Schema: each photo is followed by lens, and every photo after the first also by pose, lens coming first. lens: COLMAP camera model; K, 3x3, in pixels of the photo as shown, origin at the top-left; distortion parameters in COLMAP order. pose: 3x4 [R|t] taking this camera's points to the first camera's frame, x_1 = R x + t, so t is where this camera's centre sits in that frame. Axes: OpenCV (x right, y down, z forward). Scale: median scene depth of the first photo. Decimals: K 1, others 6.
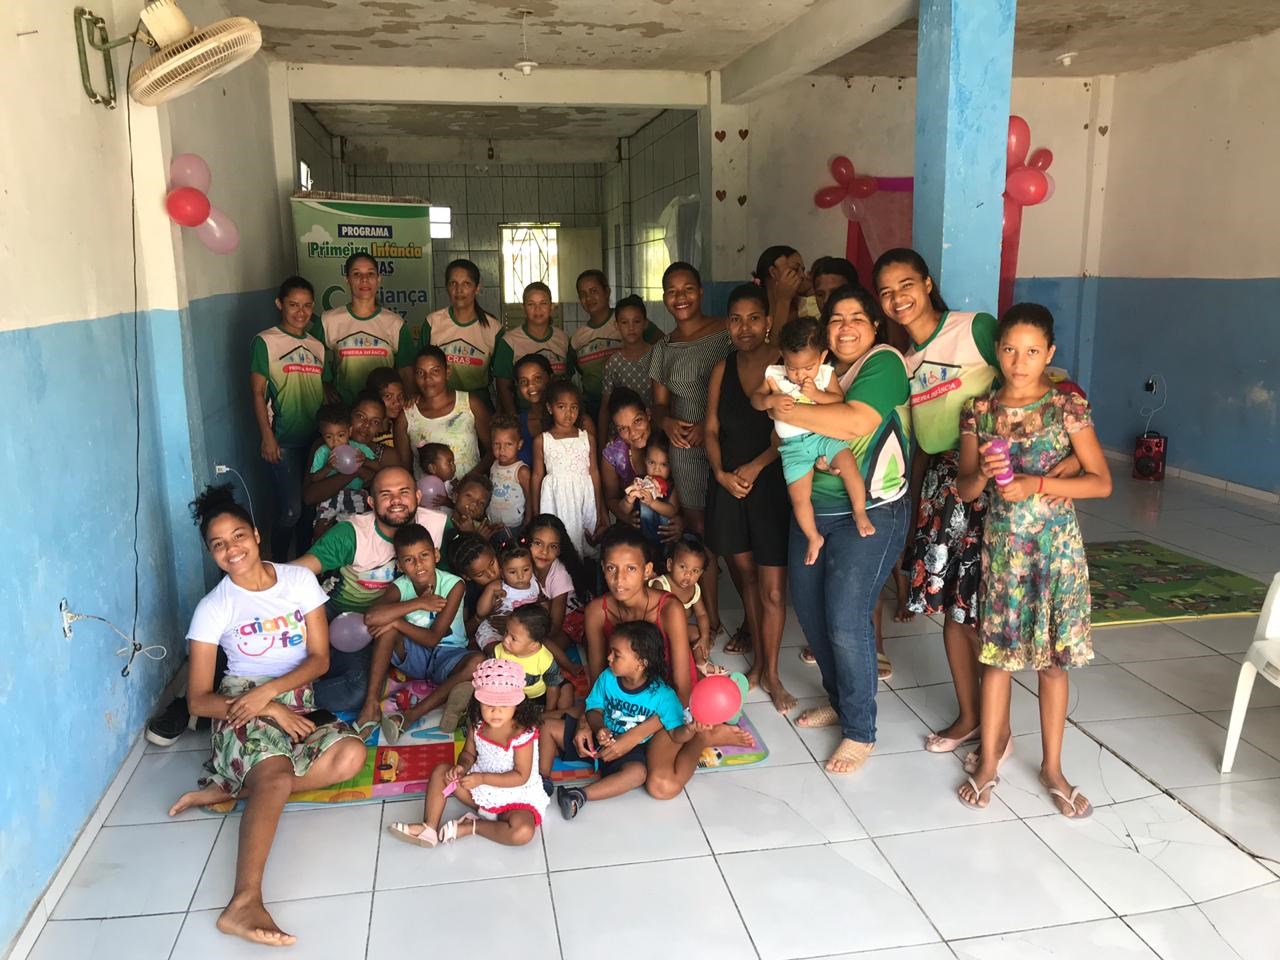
lens RADIAL K [[1058.1, 0, 640.2], [0, 1058.1, 496.3], [0, 0, 1]] dist [-0.016620, 0.091646]
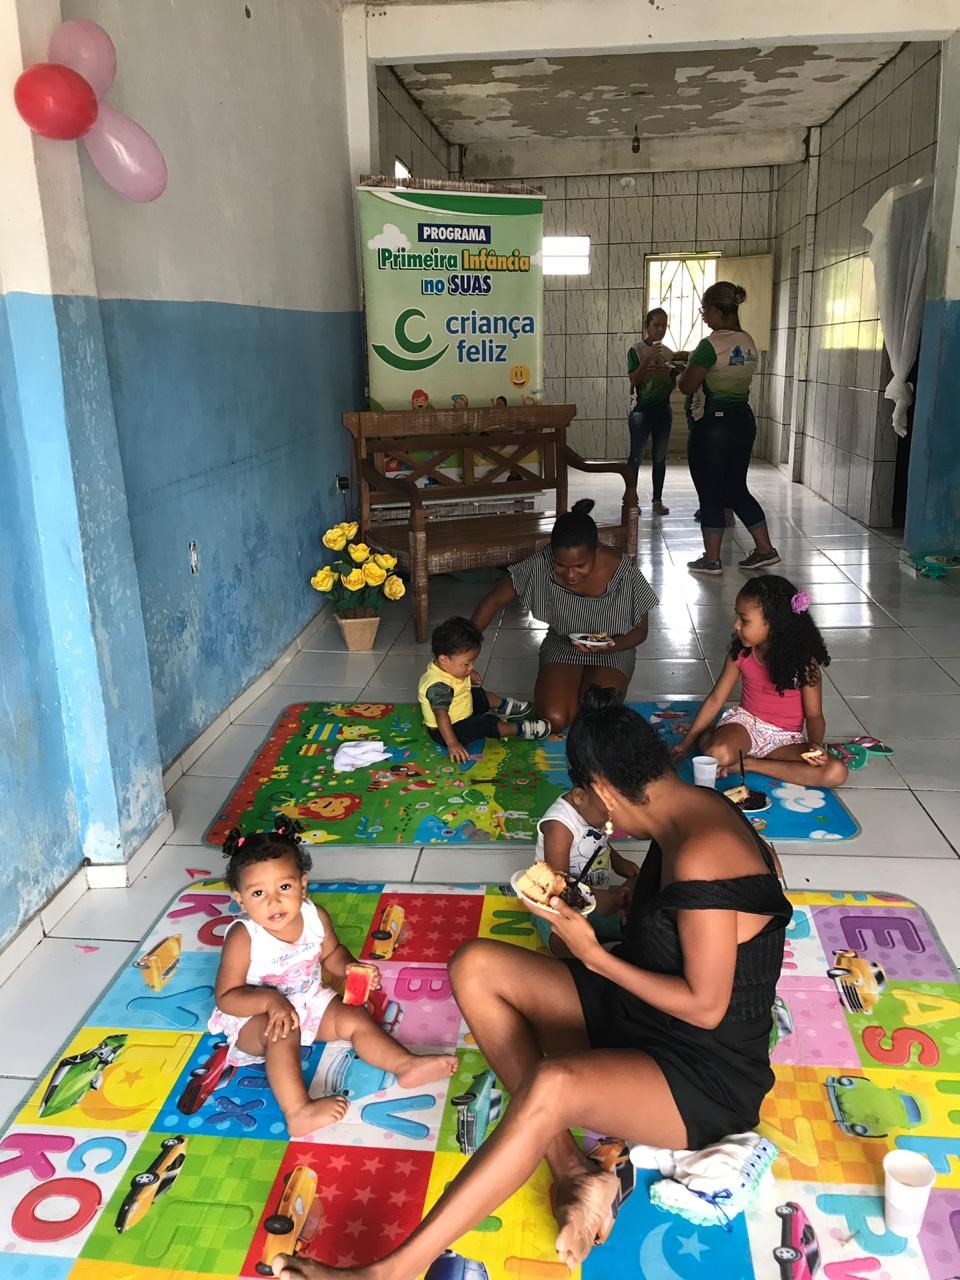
lens RADIAL K [[1067.6, 0, 481.6], [0, 1067.6, 637.8], [0, 0, 1]] dist [0.005525, 0.016984]
pose [[0.960582, 0.065803, -0.270098, -0.021850], [-0.048218, 0.996293, 0.071241, -0.023696], [0.273784, -0.055409, 0.960194, 0.280809]]
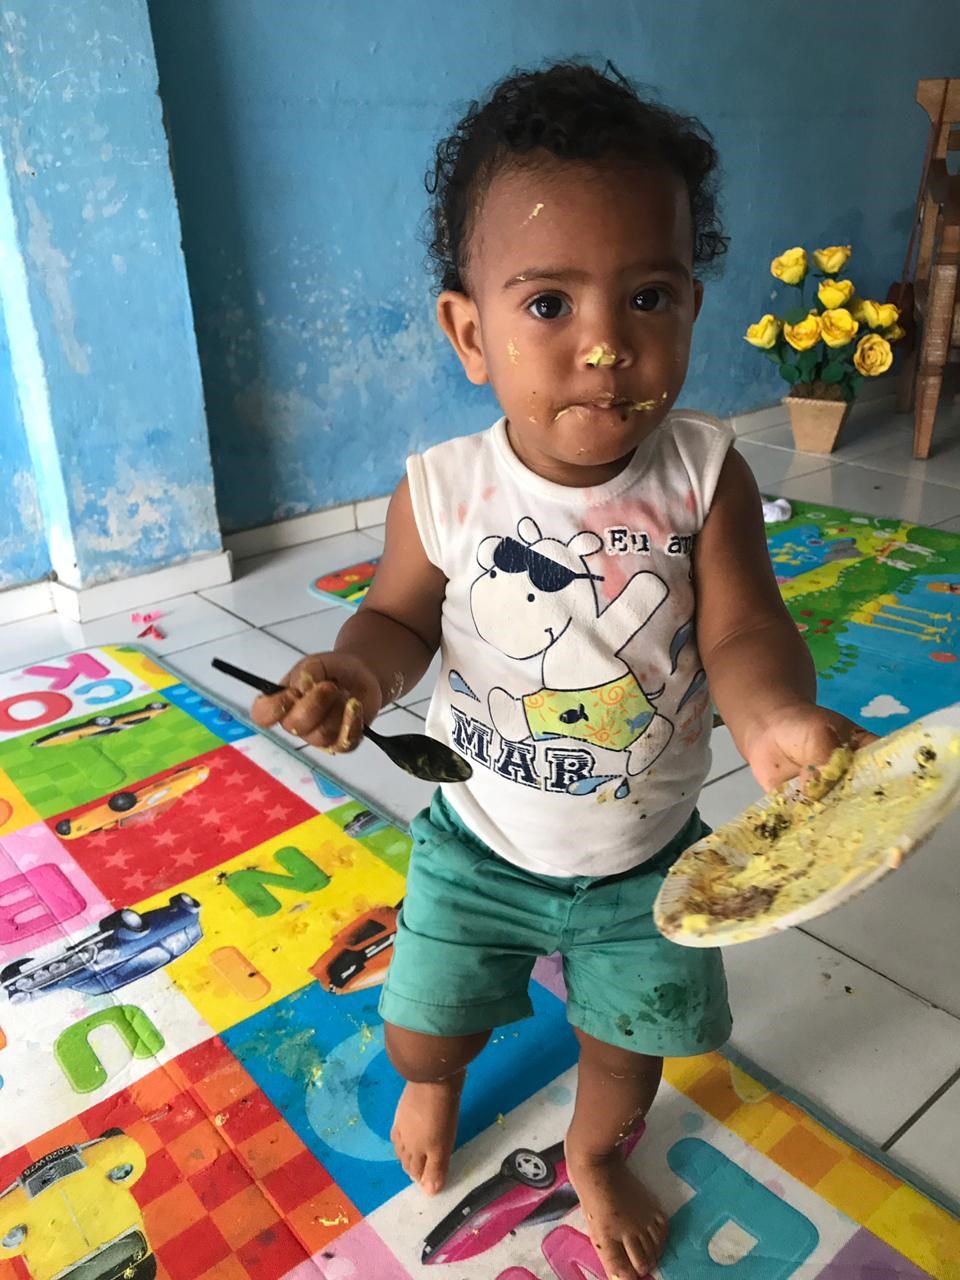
lens RADIAL K [[1028.9, 0, 480.0], [0, 1028.9, 640.0], [0, 0, 1]] dist [0.000031, 0.000829]
pose [[0.472593, 0.334743, -0.815232, 0.036036], [-0.157748, 0.942245, 0.295448, 0.005703], [0.867048, -0.011025, 0.498103, 0.571683]]
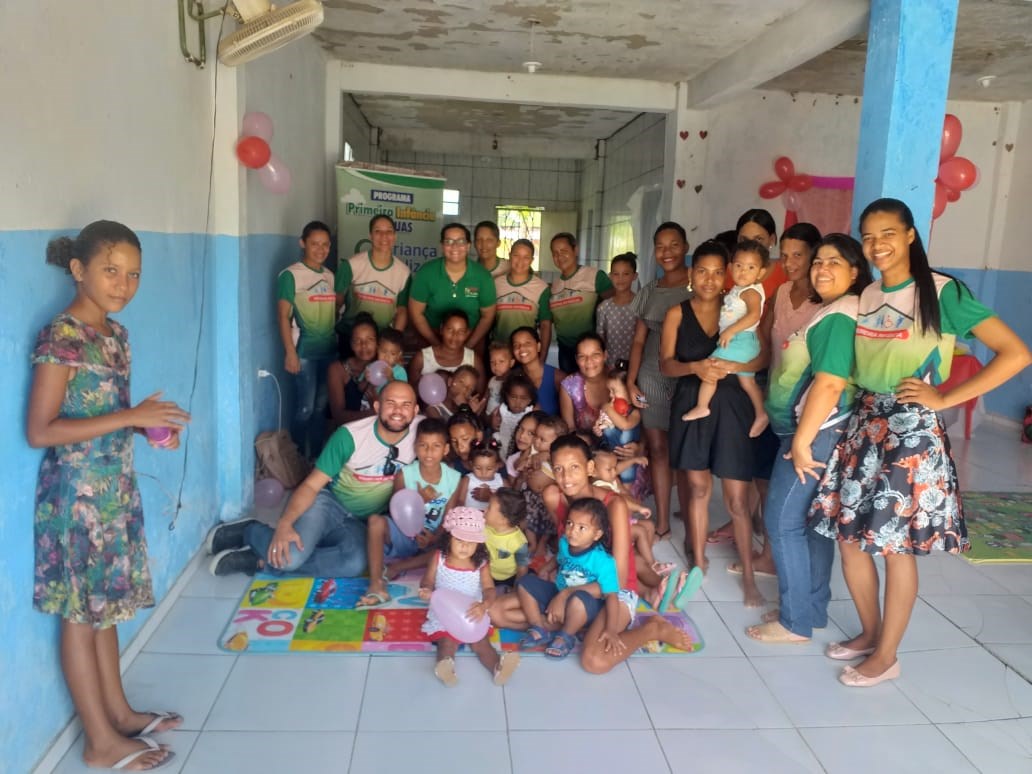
lens RADIAL K [[839.0, 0, 525.8], [0, 839.0, 401.7], [0, 0, 1]] dist [0.059773, -0.067424]
pose [[0.994530, 0.069564, -0.077914, -0.009354], [-0.072486, 0.996744, -0.035320, 0.014501], [0.075204, 0.040774, 0.996334, 0.032541]]
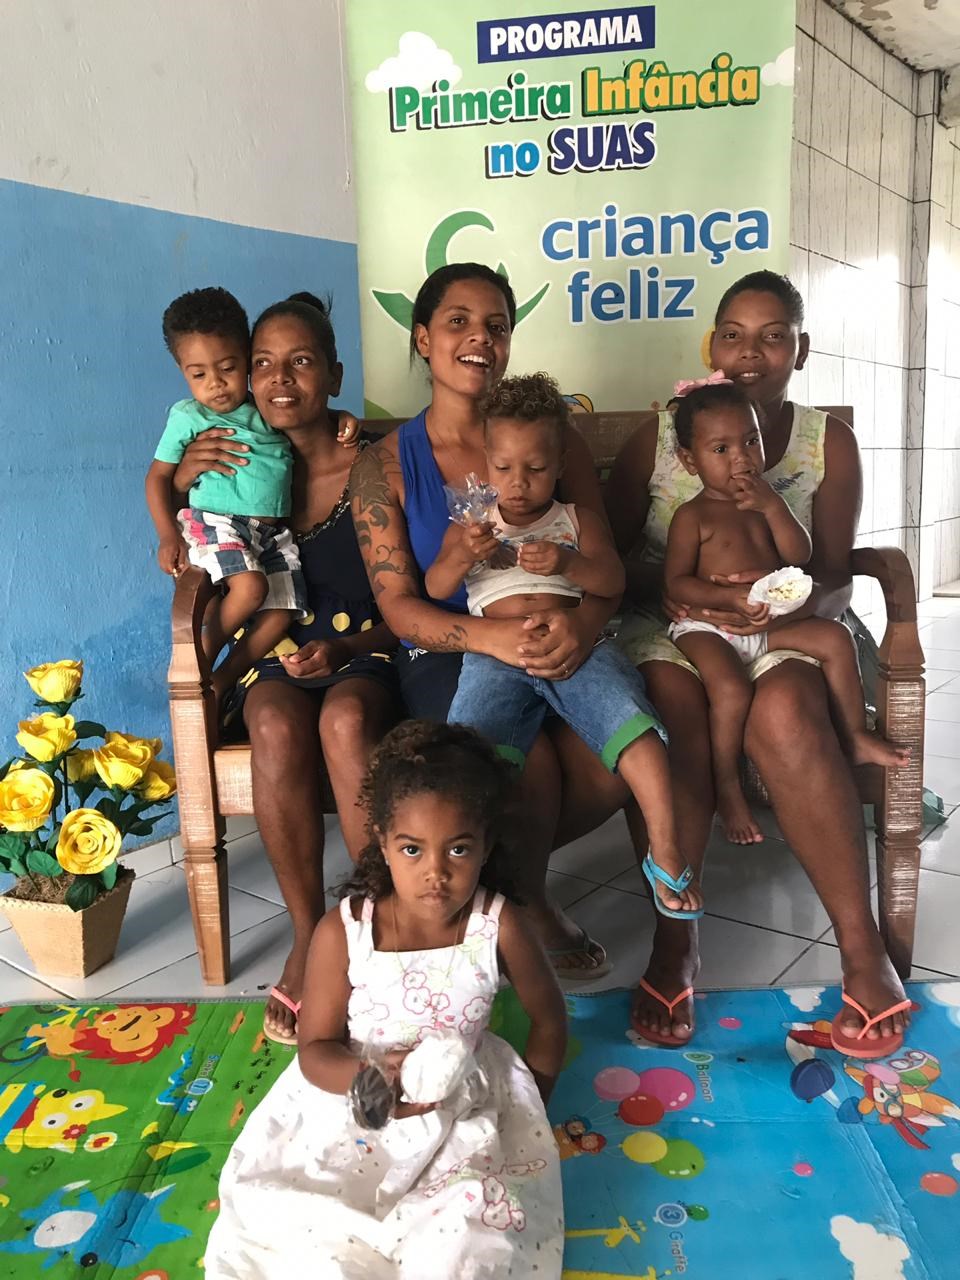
lens RADIAL K [[1058.1, 0, 486.1], [0, 1058.1, 632.5], [0, 0, 1]] dist [-0.016620, 0.091646]
pose [[0.659334, 0.097285, -0.745529, -0.009554], [-0.125841, 0.991885, 0.018141, -0.069801], [0.741244, 0.081857, 0.666226, 0.802953]]
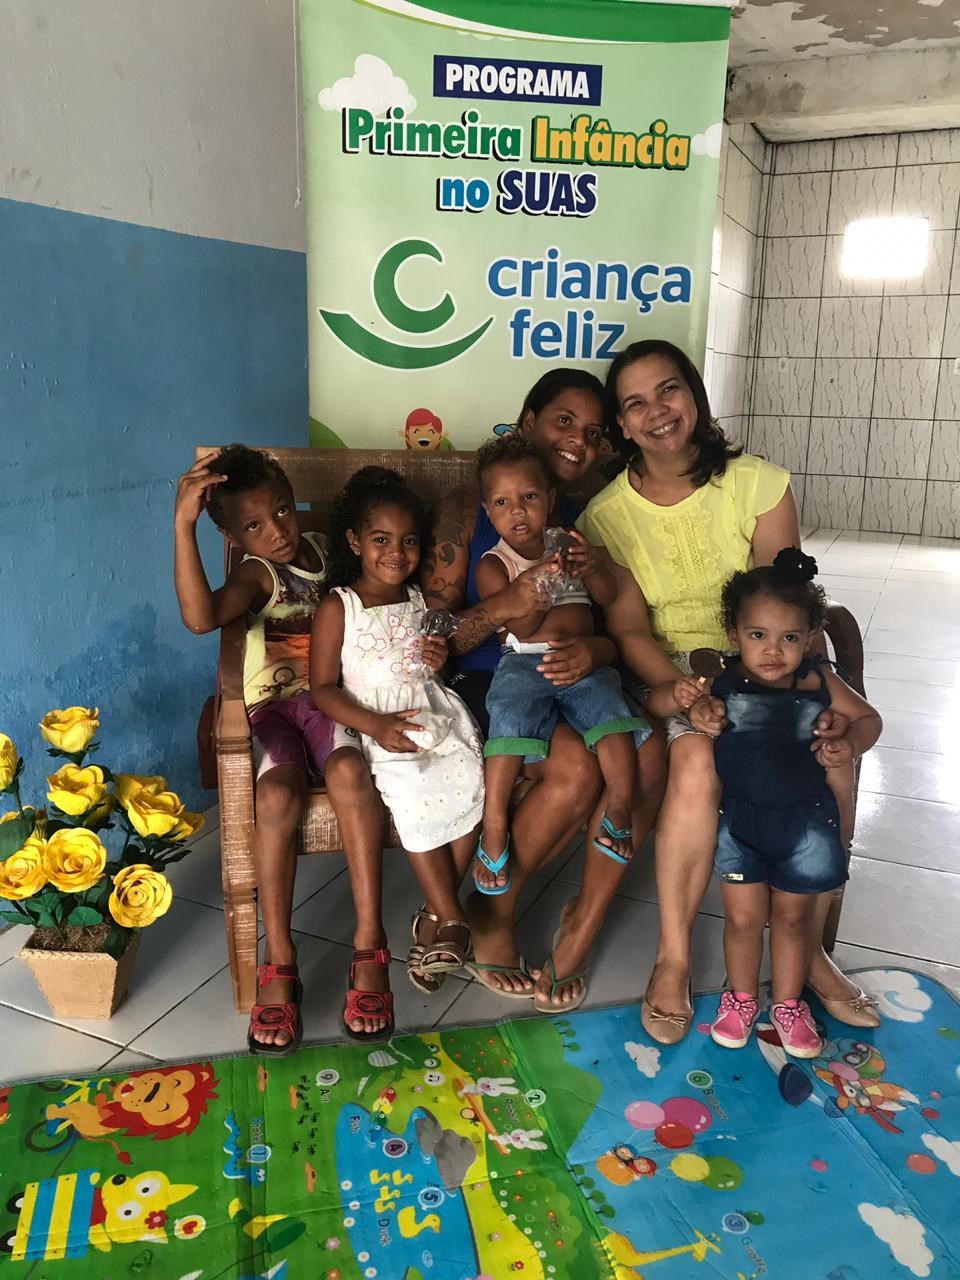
lens RADIAL K [[1067.6, 0, 481.6], [0, 1067.6, 637.8], [0, 0, 1]] dist [0.005525, 0.016984]
pose [[0.827888, 0.153388, -0.539513, -0.054557], [-0.140406, 0.987930, 0.065423, -0.094951], [0.543036, 0.021589, 0.839432, 0.728844]]
